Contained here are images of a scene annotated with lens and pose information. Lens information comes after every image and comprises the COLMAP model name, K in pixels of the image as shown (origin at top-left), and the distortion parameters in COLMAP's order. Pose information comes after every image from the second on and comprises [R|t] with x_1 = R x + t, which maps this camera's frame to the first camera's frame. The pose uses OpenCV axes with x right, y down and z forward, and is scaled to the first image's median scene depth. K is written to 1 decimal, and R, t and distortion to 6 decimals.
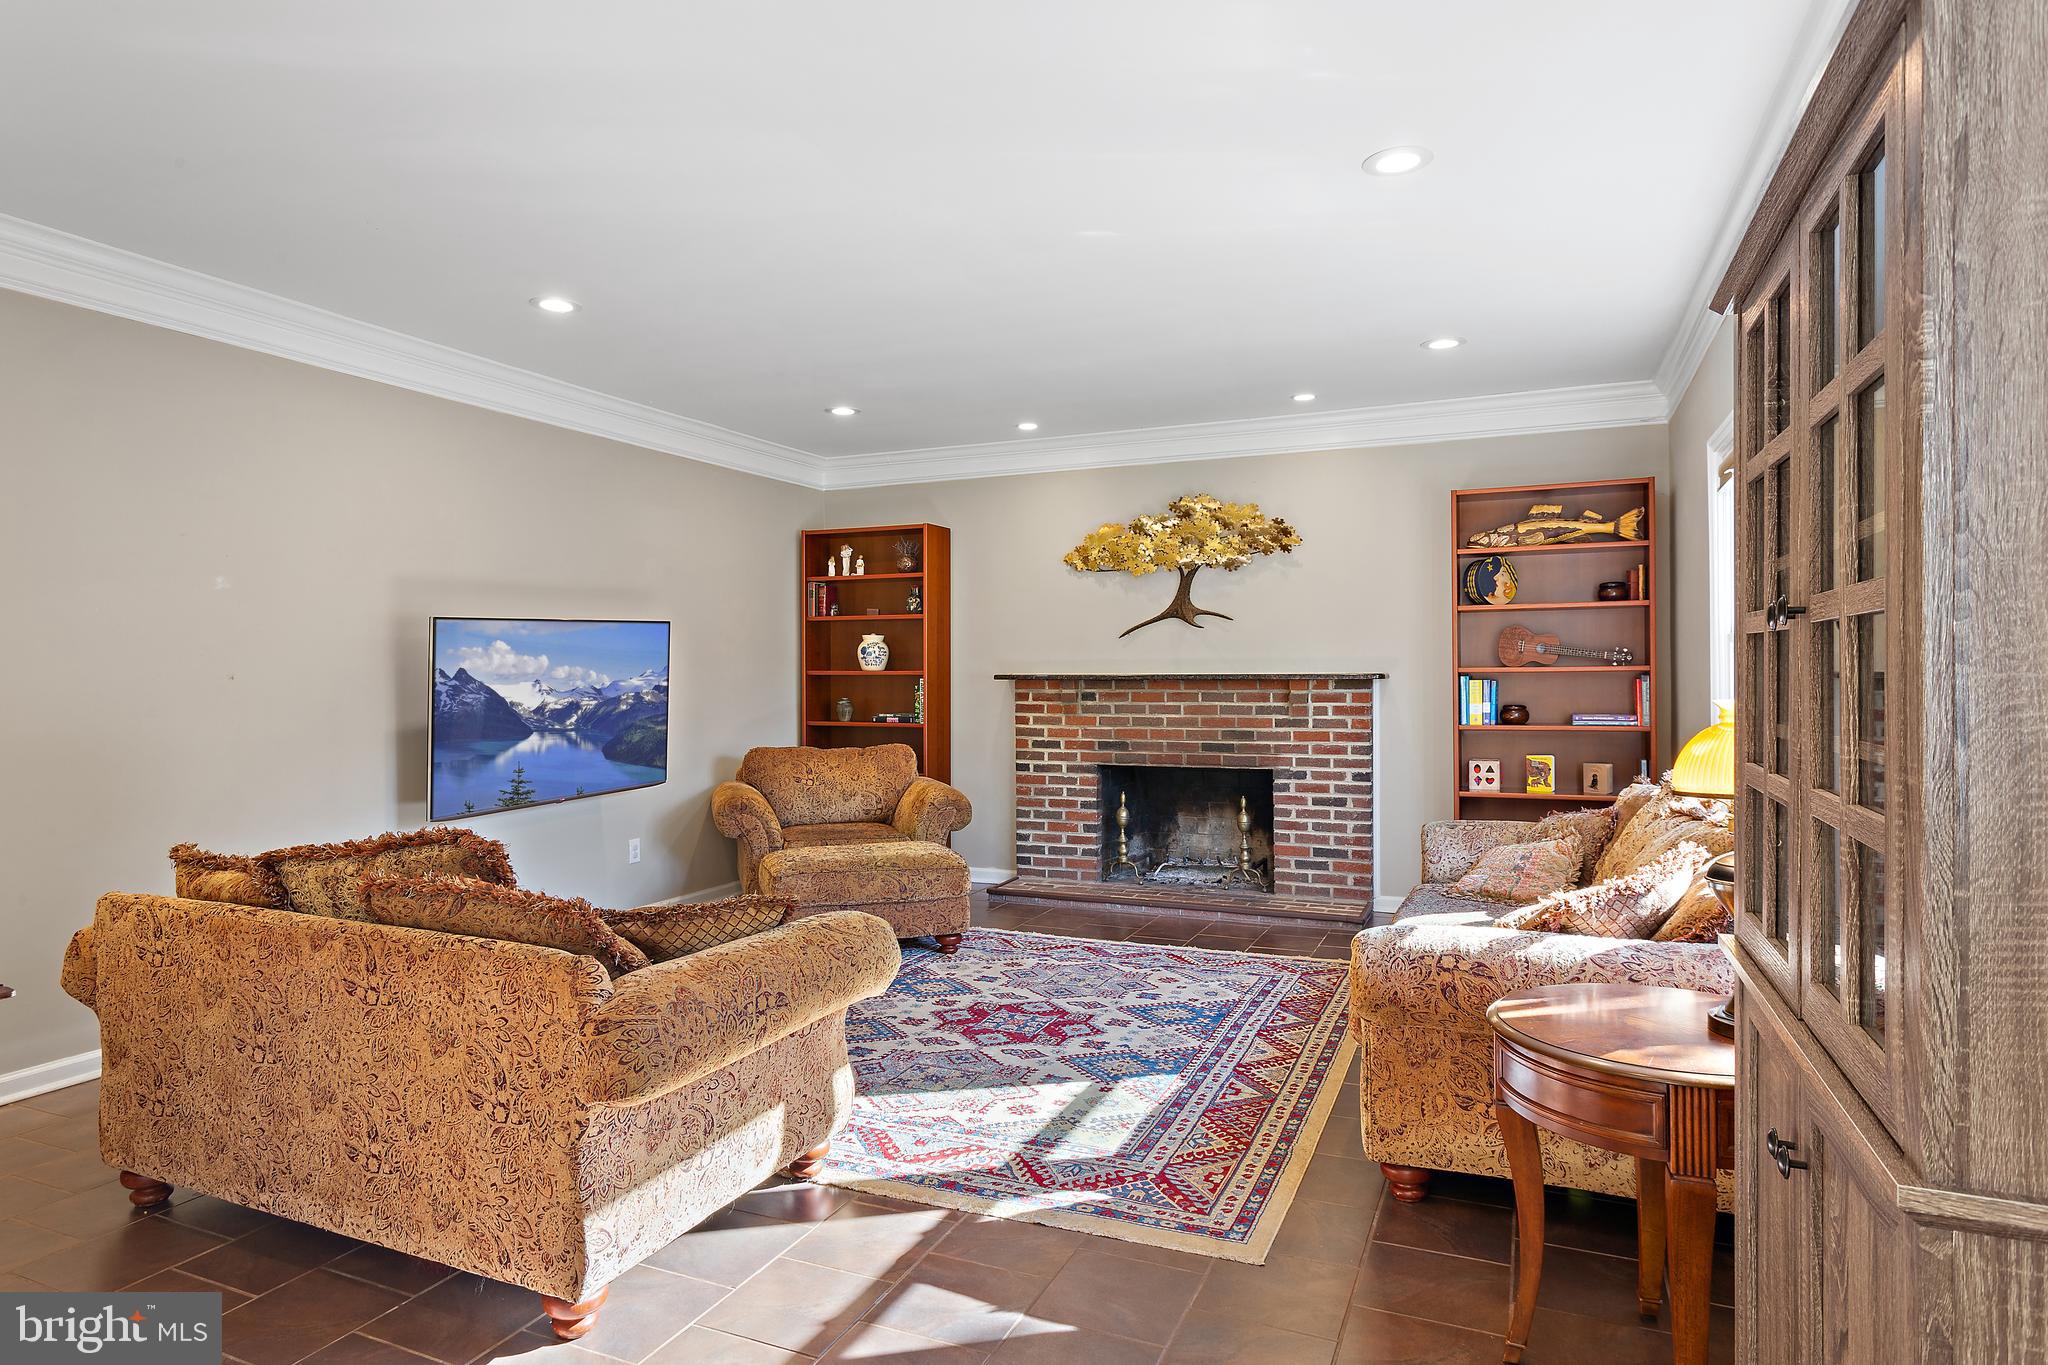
lens RADIAL K [[1186.9, 0, 1020.2], [0, 1186.9, 676.7], [0, 0, 1]] dist [-0.007909, 0.009059]
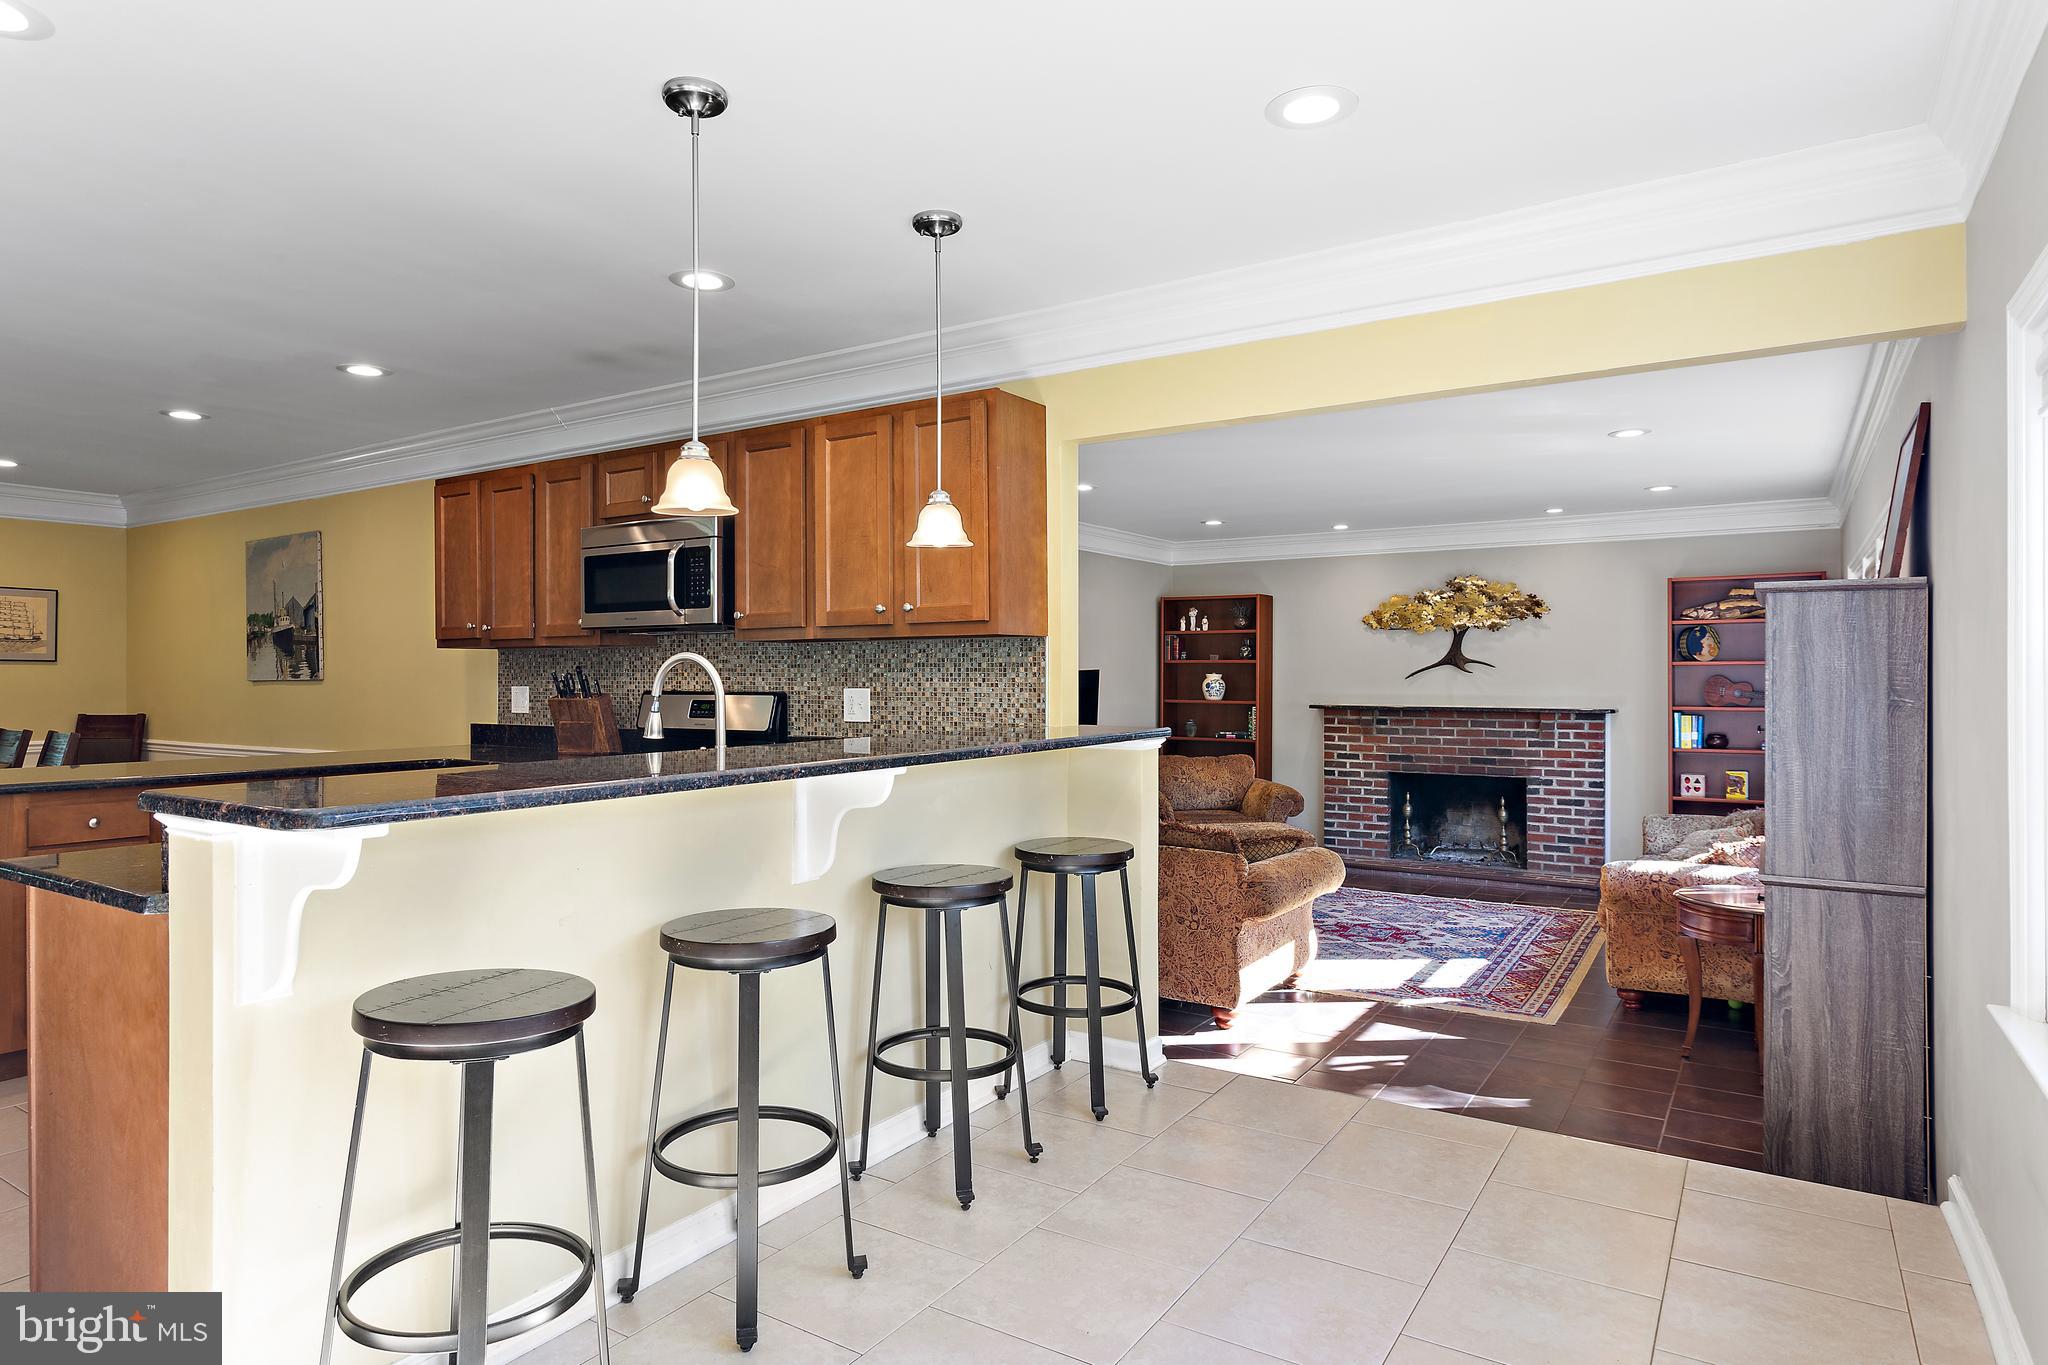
lens RADIAL K [[1186.9, 0, 1011.2], [0, 1186.9, 679.5], [0, 0, 1]] dist [-0.007909, 0.009059]
pose [[0.986188, 0.005959, -0.165520, -0.213105], [-0.006040, 0.999982, 0.000016, -0.045626], [0.165518, 0.000984, 0.986206, -0.643230]]
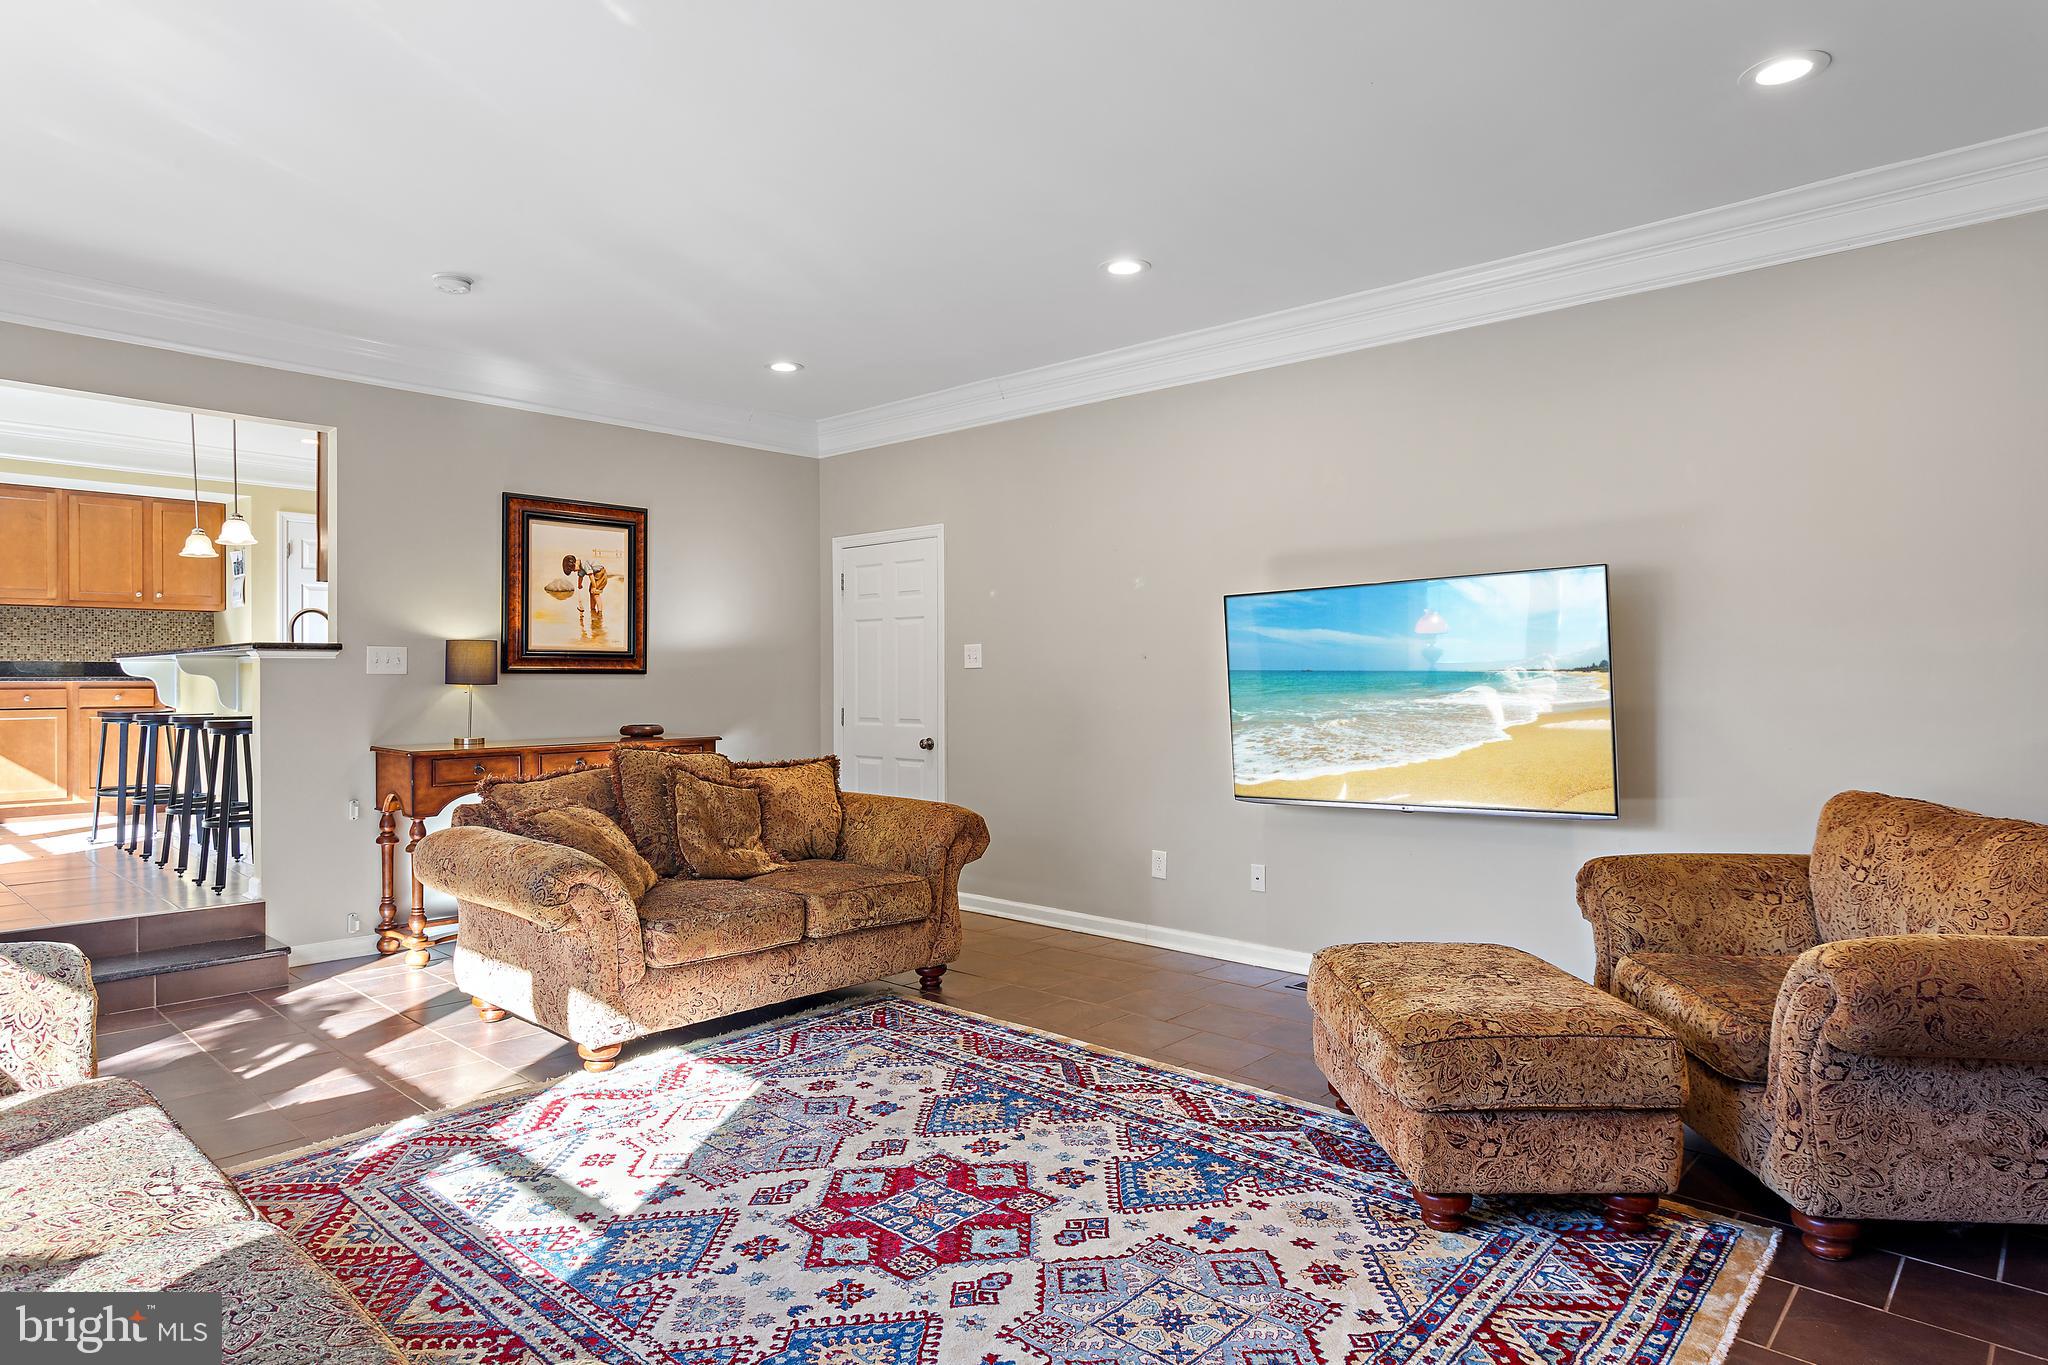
lens RADIAL K [[1186.9, 0, 989.3], [0, 1186.9, 678.3], [0, 0, 1]] dist [-0.007909, 0.009059]
pose [[-0.344728, 0.011210, -0.938636, 0.539658], [0.003375, 0.999937, 0.010703, 0.010430], [0.938696, 0.000522, -0.344745, 1.206382]]
